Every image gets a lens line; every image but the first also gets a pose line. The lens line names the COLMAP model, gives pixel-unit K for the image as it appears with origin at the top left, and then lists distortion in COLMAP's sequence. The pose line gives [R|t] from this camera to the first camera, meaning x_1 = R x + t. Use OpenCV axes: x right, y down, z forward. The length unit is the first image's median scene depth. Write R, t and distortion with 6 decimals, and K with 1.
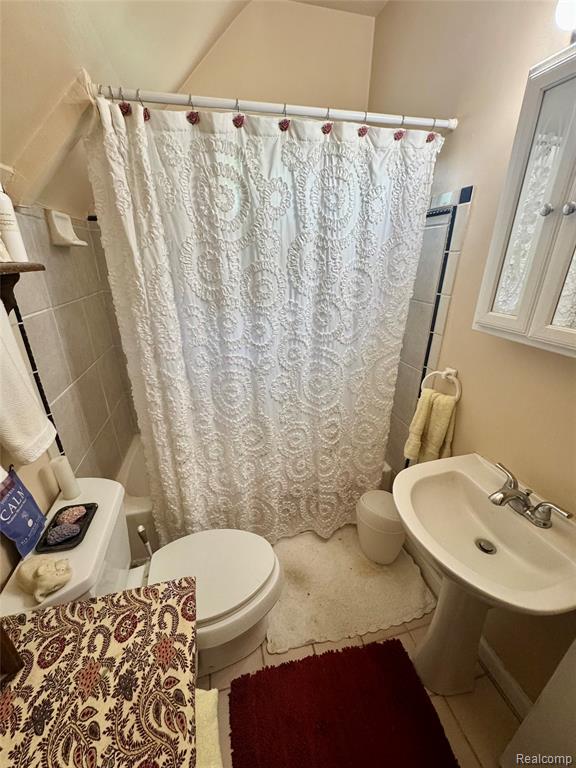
lens RADIAL K [[307.9, 0, 285.7], [0, 307.9, 385.7], [0, 0, 1]] dist [-0.002320, 0.000926]
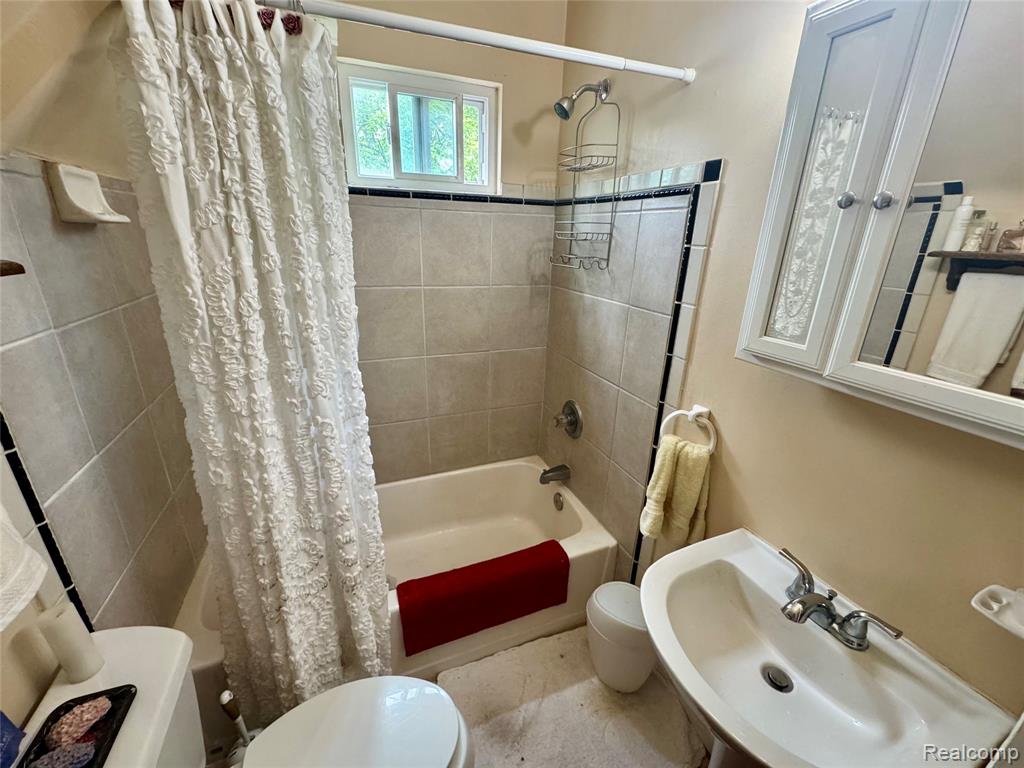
lens RADIAL K [[410.5, 0, 509.0], [0, 410.5, 380.1], [0, 0, 1]] dist [-0.002320, 0.000926]
pose [[0.989469, -0.027777, 0.142051, -0.037293], [0.035447, 0.998031, -0.051755, -0.094638], [-0.140334, 0.056245, 0.988505, 0.139618]]
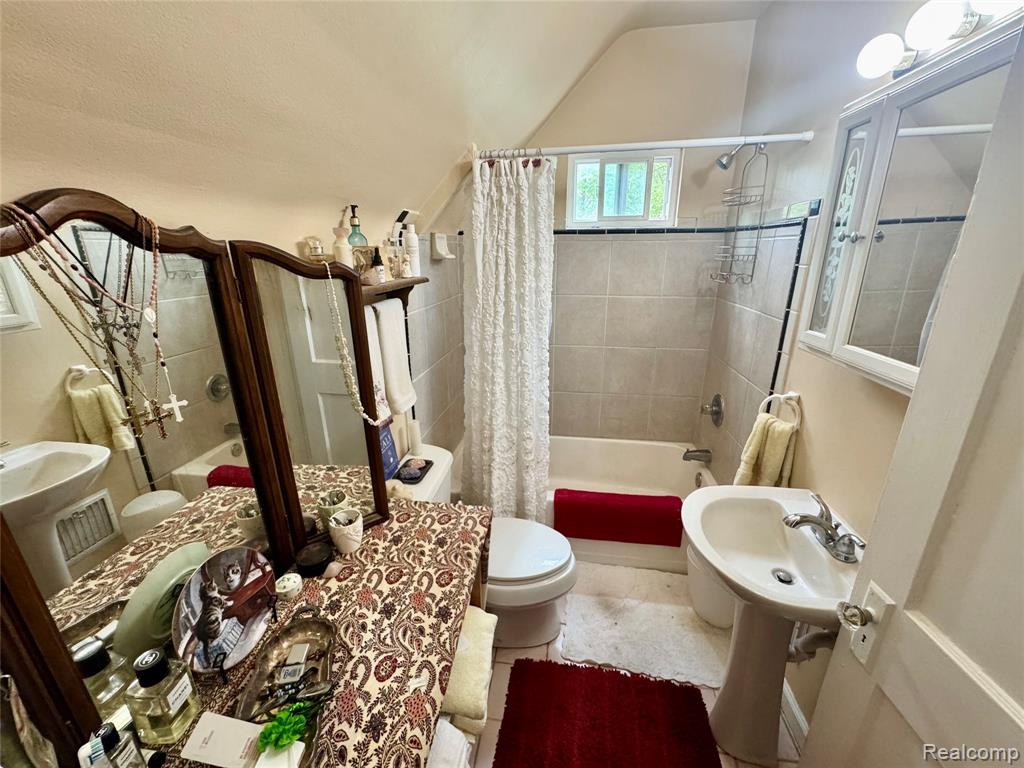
lens RADIAL K [[410.5, 0, 507.7], [0, 410.5, 387.0], [0, 0, 1]] dist [-0.002320, 0.000926]
pose [[0.921193, 0.111482, -0.372794, 0.244562], [-0.138819, 0.989192, -0.047216, 0.111258], [0.363501, 0.095246, 0.926712, -0.448924]]
